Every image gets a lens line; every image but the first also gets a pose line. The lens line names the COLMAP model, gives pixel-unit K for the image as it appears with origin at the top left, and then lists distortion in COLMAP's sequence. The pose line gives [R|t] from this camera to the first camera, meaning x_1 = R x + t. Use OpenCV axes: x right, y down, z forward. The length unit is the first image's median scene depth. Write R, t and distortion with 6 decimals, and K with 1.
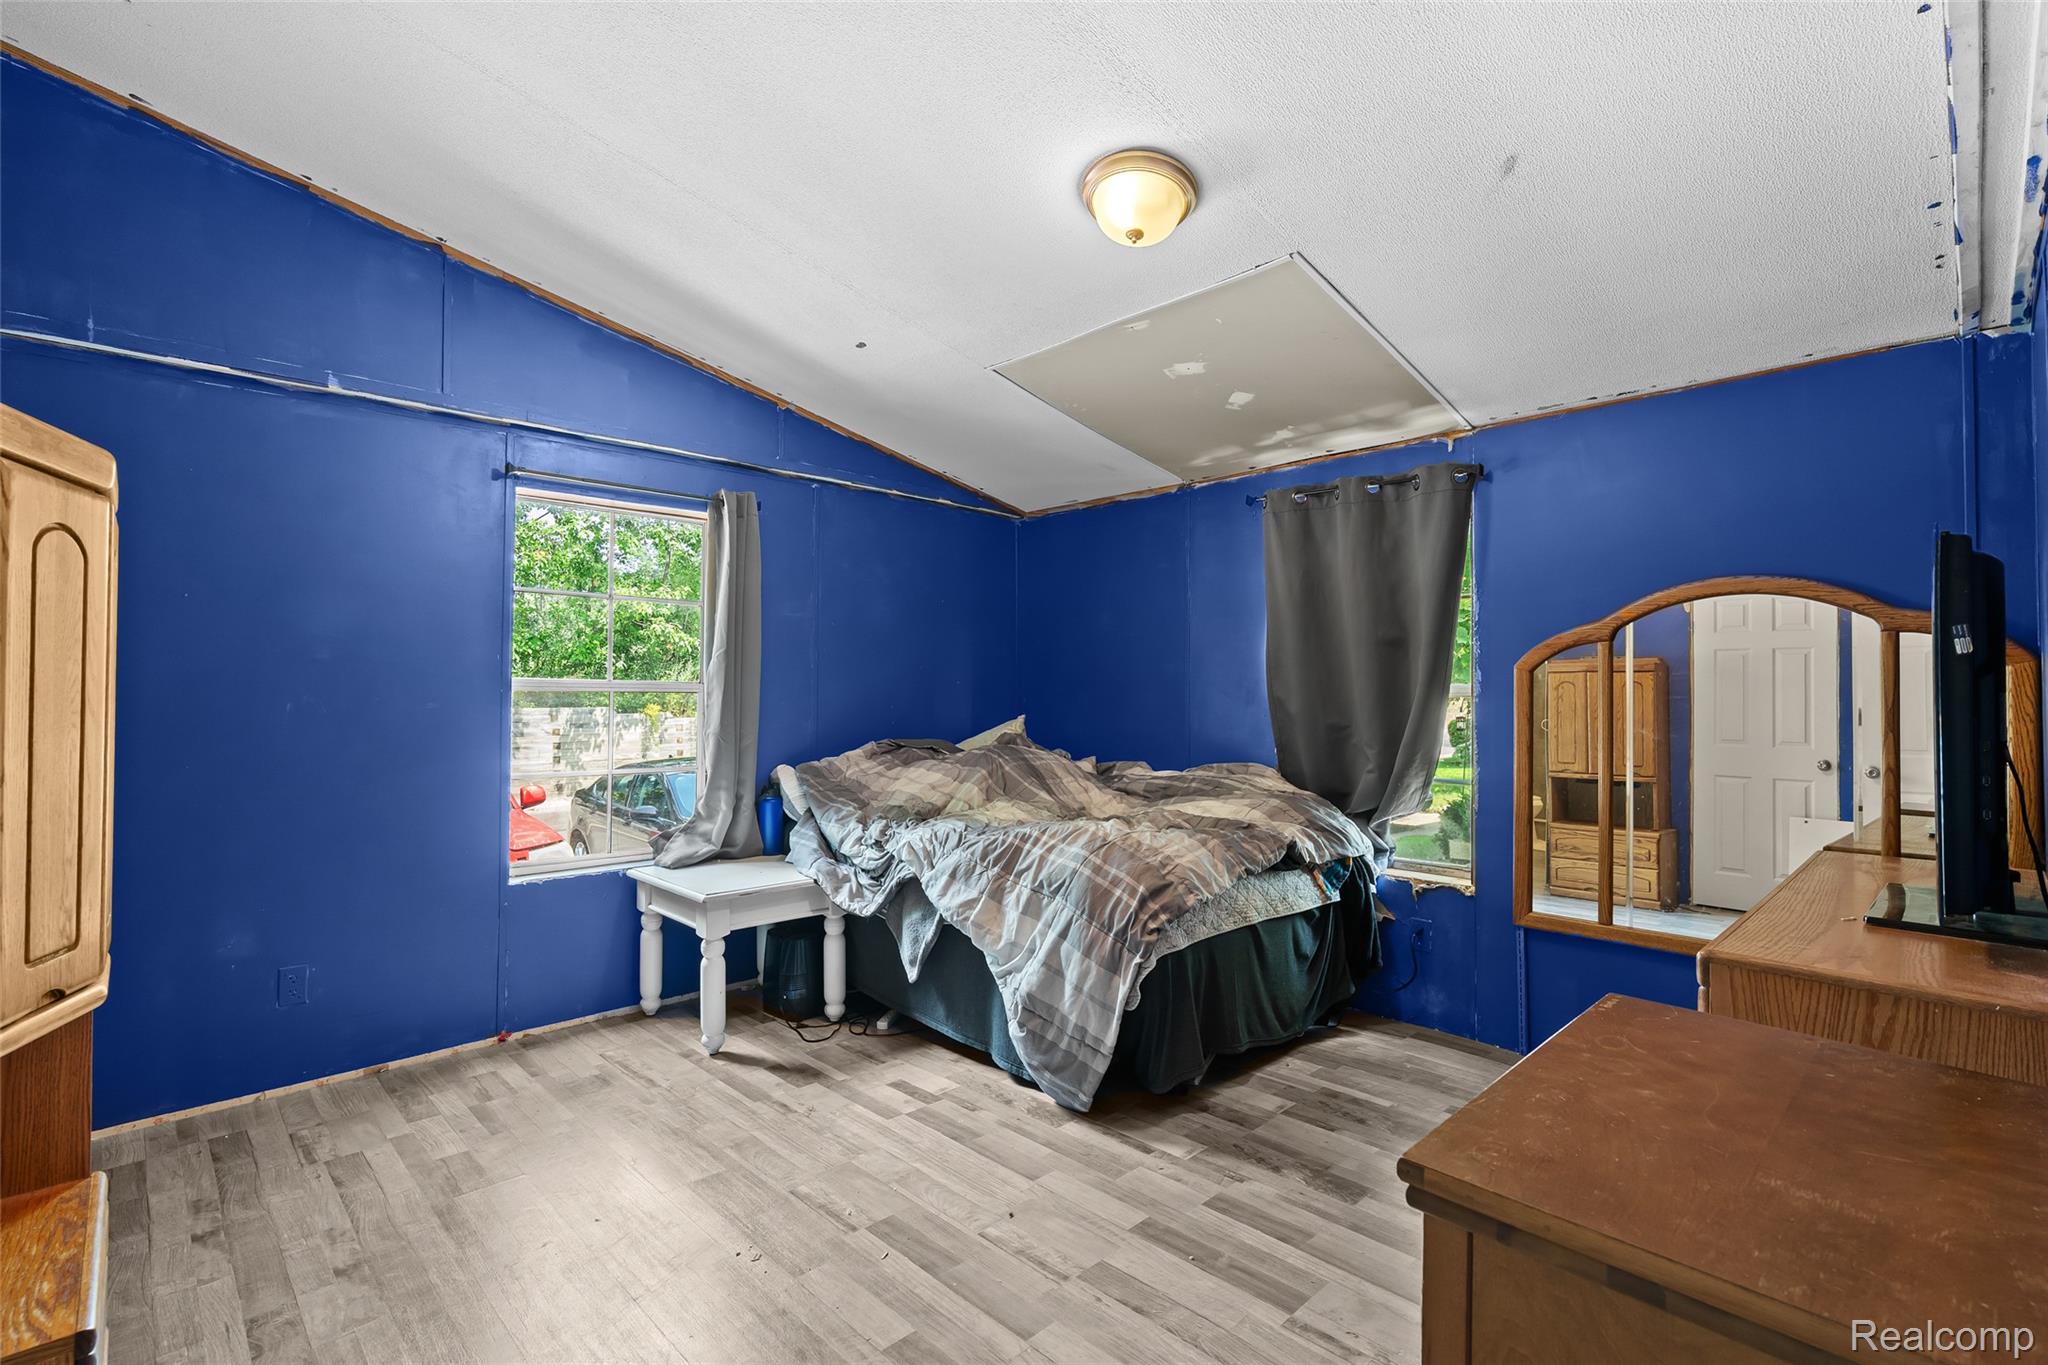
lens RADIAL K [[931.2, 0, 1016.4], [0, 931.2, 678.8], [0, 0, 1]] dist [-0.004699, -0.000650]
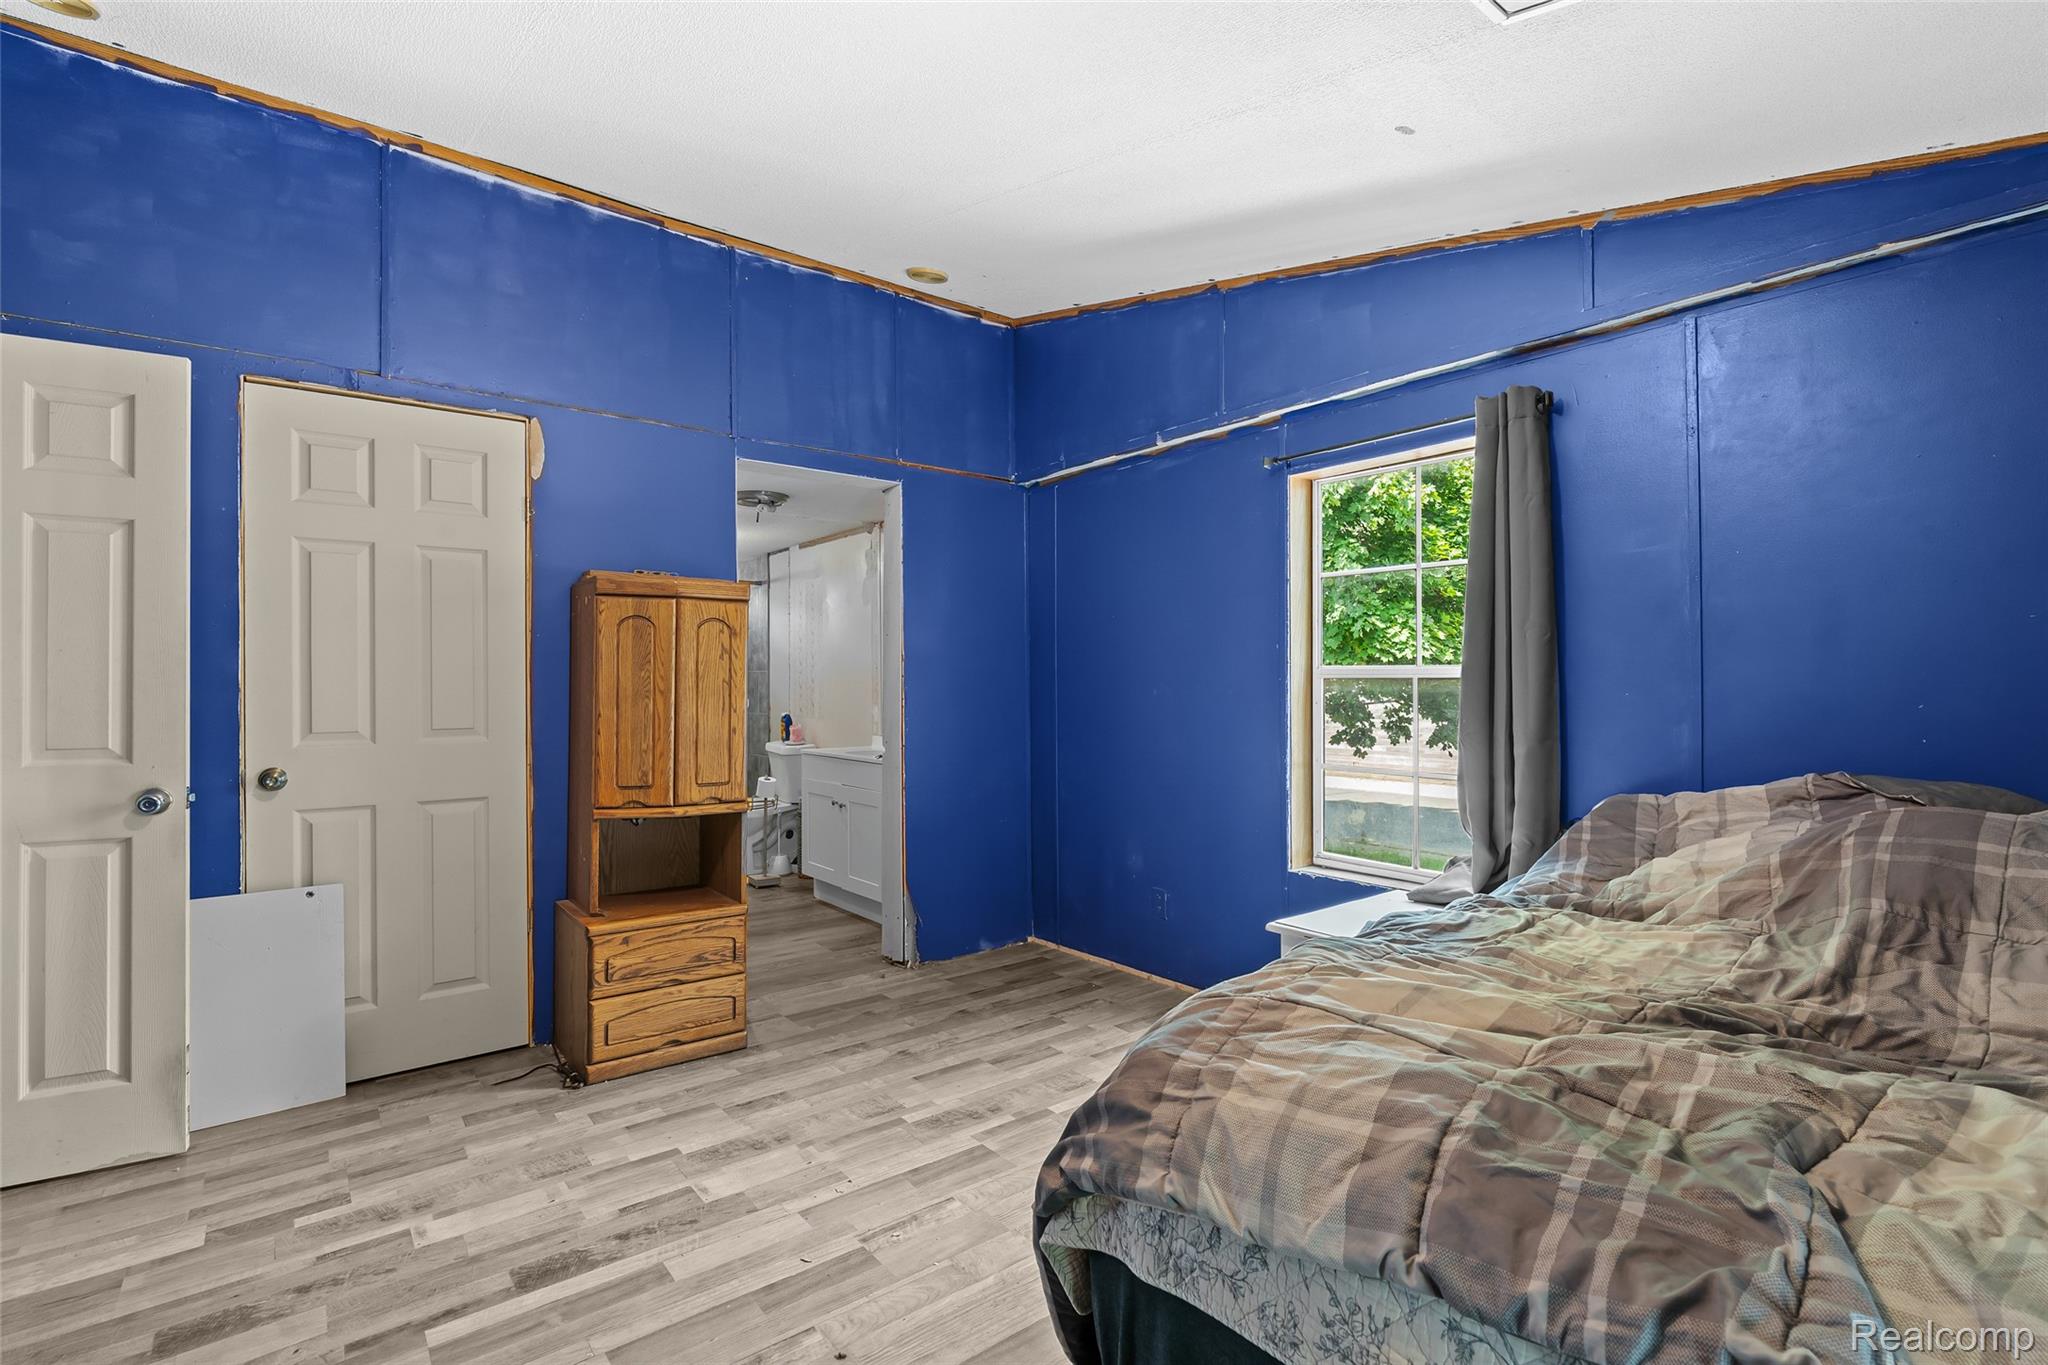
lens RADIAL K [[931.2, 0, 1016.4], [0, 931.2, 678.8], [0, 0, 1]] dist [-0.004699, -0.000650]
pose [[-0.089215, -0.008750, -0.995974, 0.636494], [0.013844, 0.999854, -0.010025, 0.024436], [0.995916, -0.014682, -0.089081, 1.040043]]
